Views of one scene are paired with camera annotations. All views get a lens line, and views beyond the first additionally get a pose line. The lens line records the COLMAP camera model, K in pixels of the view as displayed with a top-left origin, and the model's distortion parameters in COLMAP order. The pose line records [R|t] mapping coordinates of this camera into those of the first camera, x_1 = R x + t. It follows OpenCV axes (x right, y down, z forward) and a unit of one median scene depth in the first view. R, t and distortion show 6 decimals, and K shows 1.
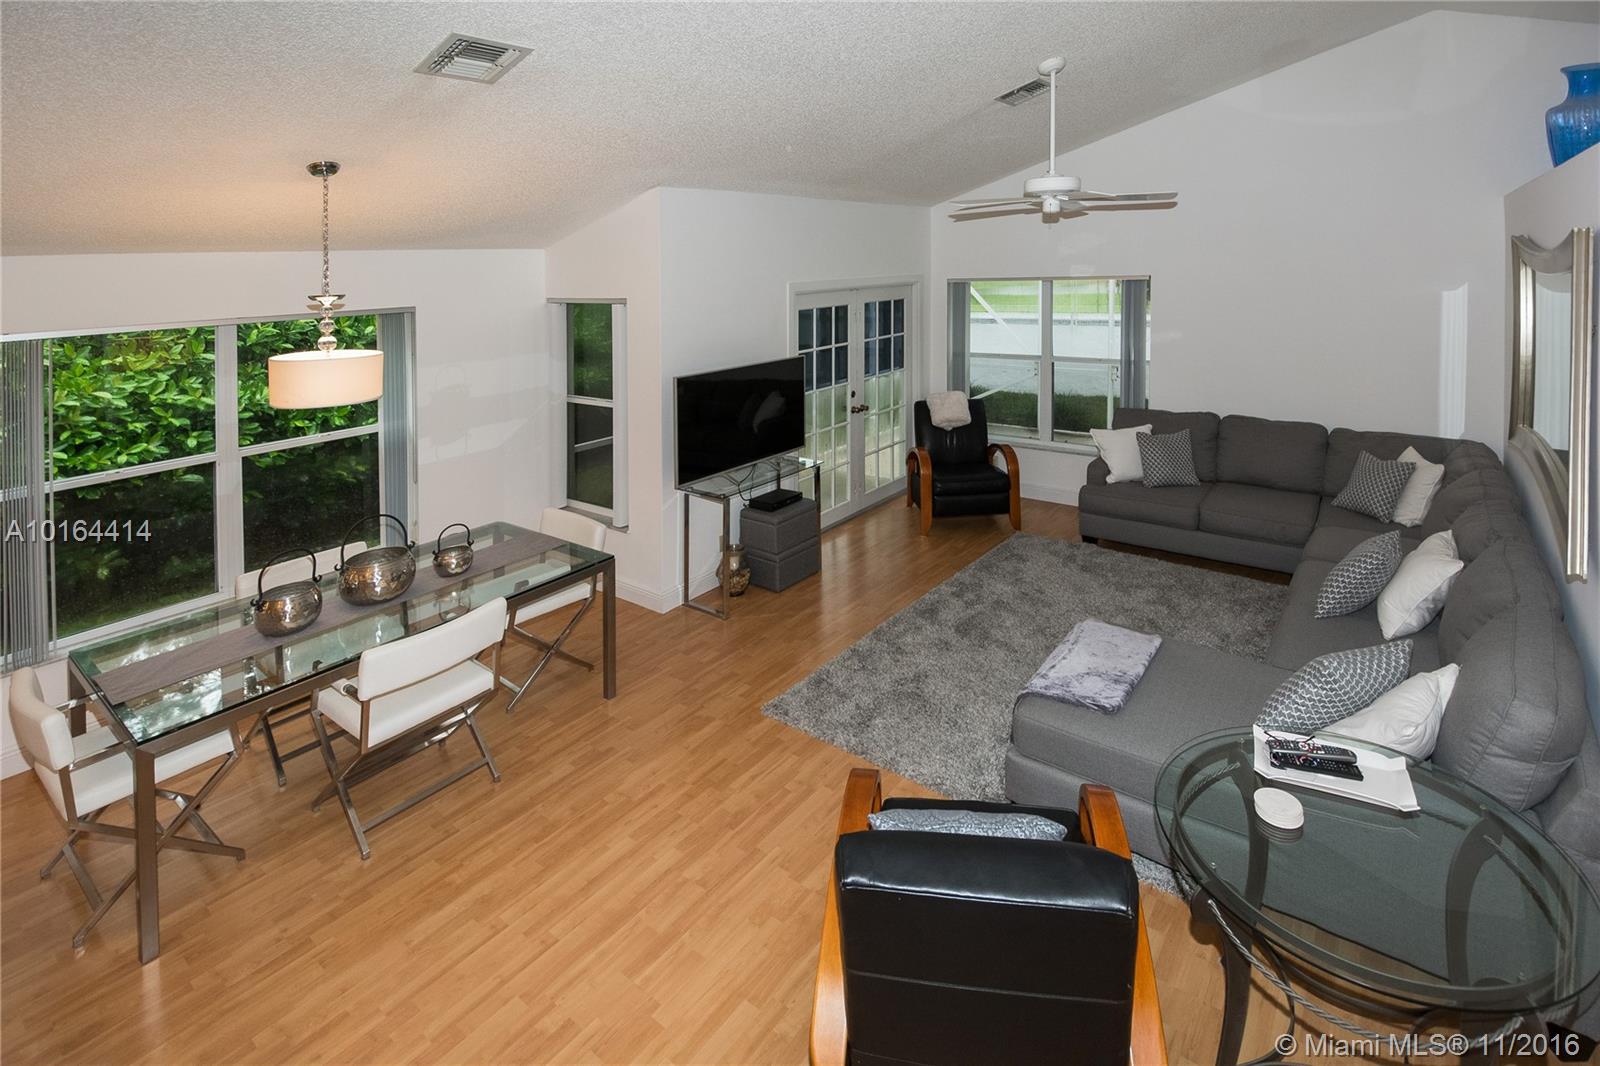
lens RADIAL K [[754.8, 0, 841.2], [0, 754.8, 275.9], [0, 0, 1]] dist [-0.012197, -0.001101]
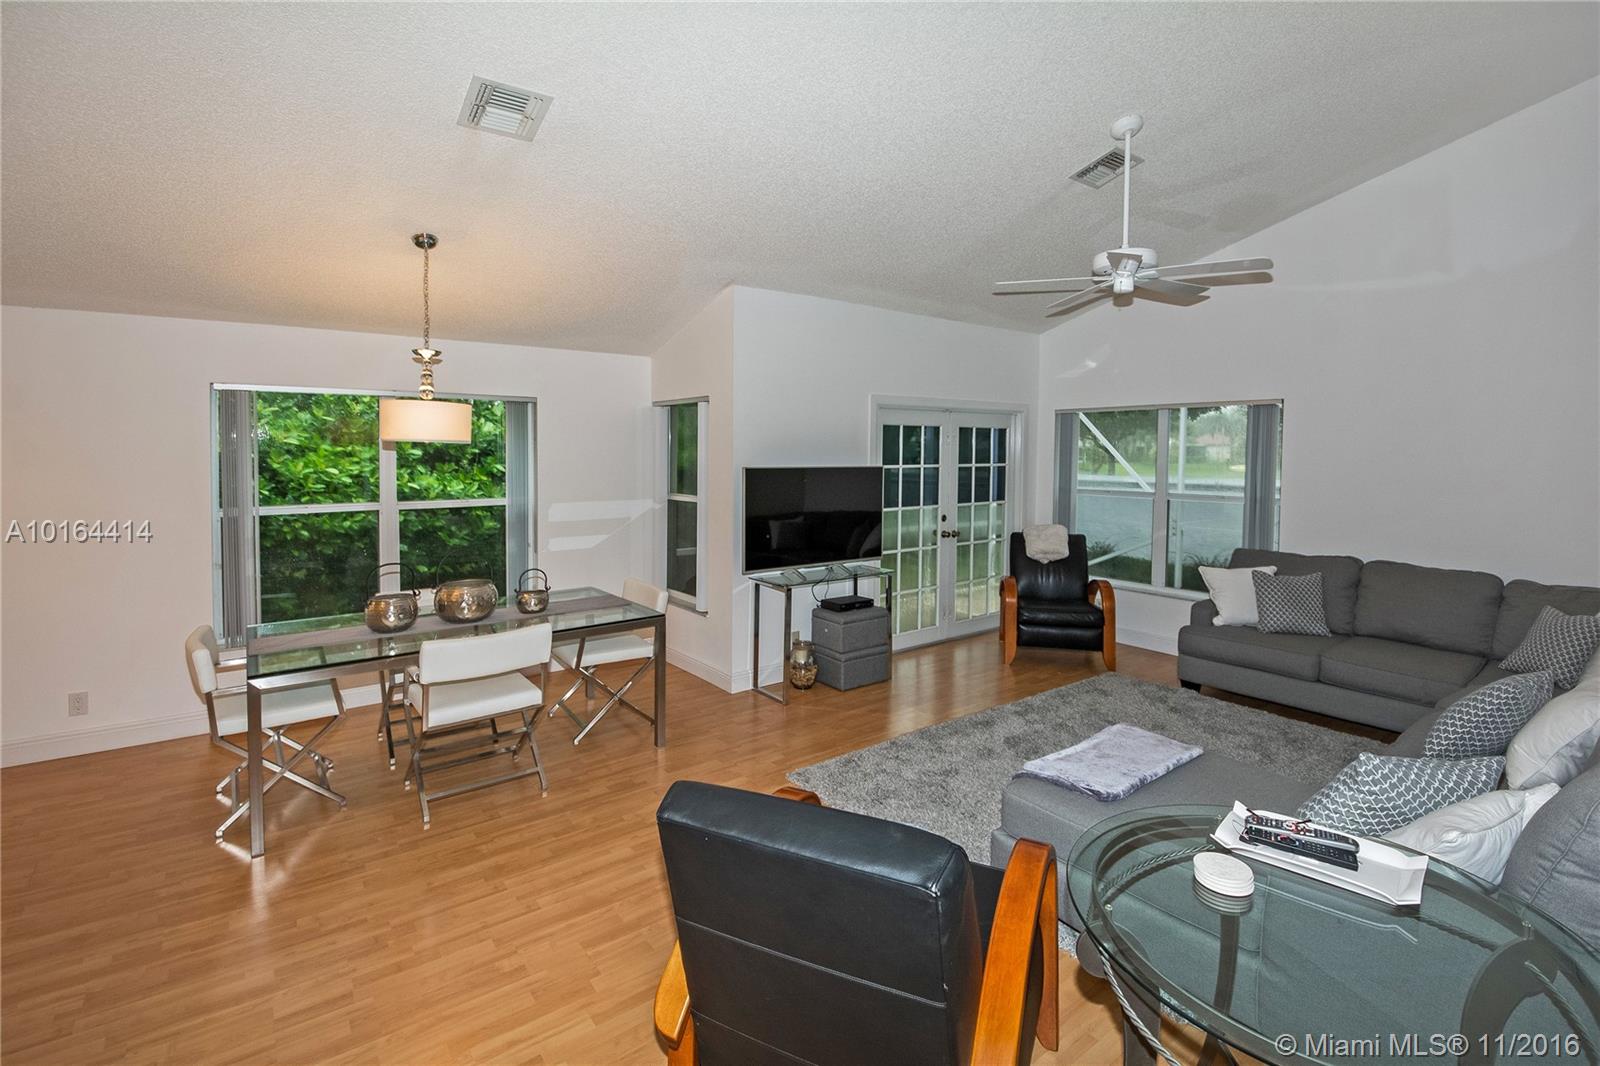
lens RADIAL K [[721.8, 0, 798.2], [0, 721.8, 452.2], [0, 0, 1]] dist [-0.021972, -0.001136]
pose [[0.960876, 0.039960, -0.274080, 0.110958], [-0.039132, 0.999198, 0.008489, 0.087928], [0.274199, 0.002569, 0.961669, 0.041174]]
